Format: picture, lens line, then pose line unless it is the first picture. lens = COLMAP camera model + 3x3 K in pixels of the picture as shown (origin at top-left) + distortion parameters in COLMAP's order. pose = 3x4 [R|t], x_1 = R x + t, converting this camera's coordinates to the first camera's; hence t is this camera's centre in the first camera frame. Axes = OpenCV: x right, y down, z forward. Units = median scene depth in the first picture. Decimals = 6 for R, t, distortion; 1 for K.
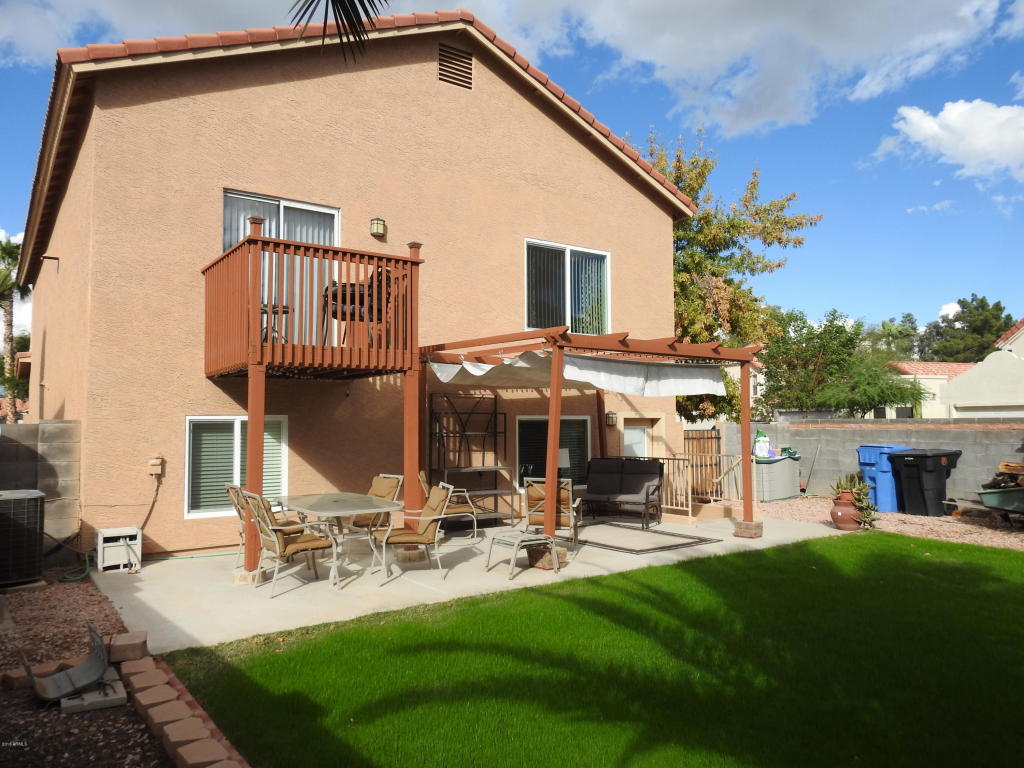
lens RADIAL K [[730.5, 0, 513.7], [0, 730.5, 383.5], [0, 0, 1]] dist [-0.005132, 0.006001]
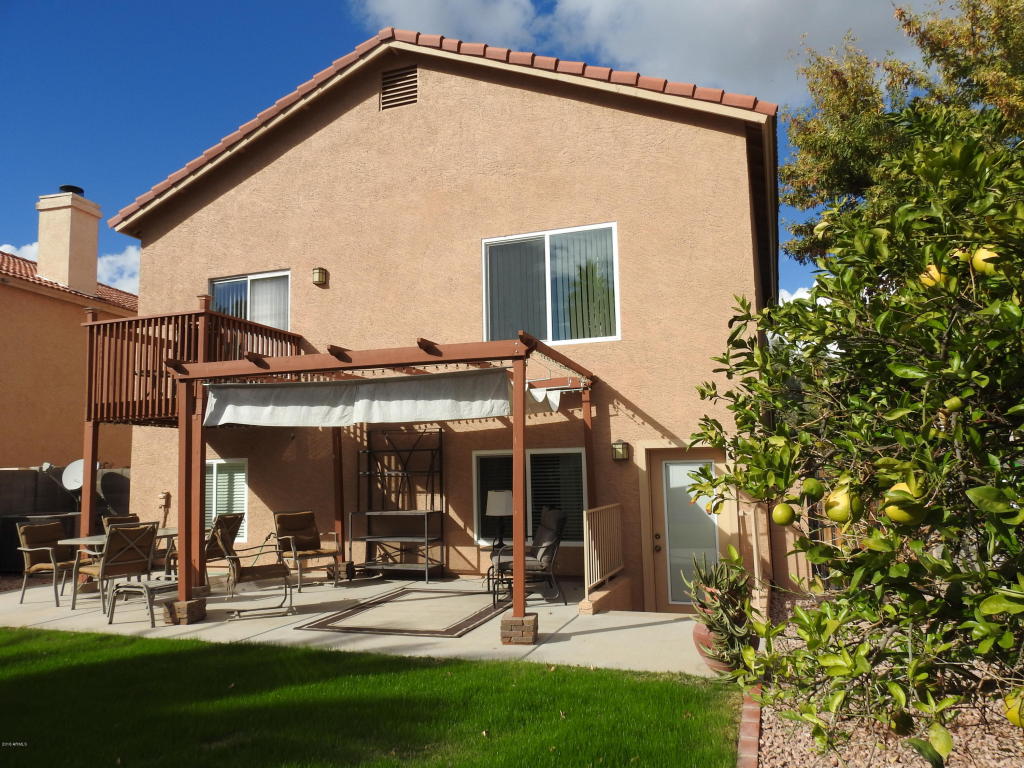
lens RADIAL K [[730.5, 0, 515.2], [0, 730.5, 384.8], [0, 0, 1]] dist [-0.005132, 0.006001]
pose [[0.575358, -0.103886, -0.811277, 0.819289], [0.059404, 0.994589, -0.085230, 0.048424], [0.815741, 0.000845, 0.578416, 0.628969]]
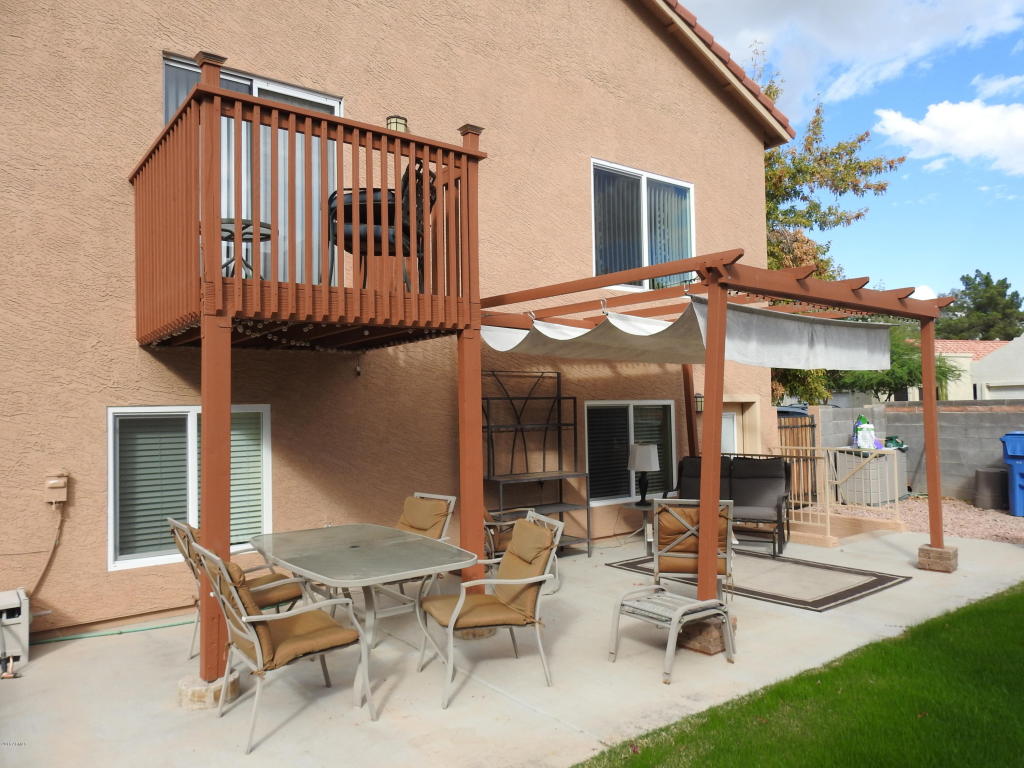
lens RADIAL K [[730.5, 0, 514.9], [0, 730.5, 383.9], [0, 0, 1]] dist [-0.005132, 0.006001]
pose [[0.999456, -0.012430, 0.030563, -0.100134], [0.011848, 0.999746, 0.019154, 0.013903], [-0.030793, -0.018781, 0.999349, 0.309085]]
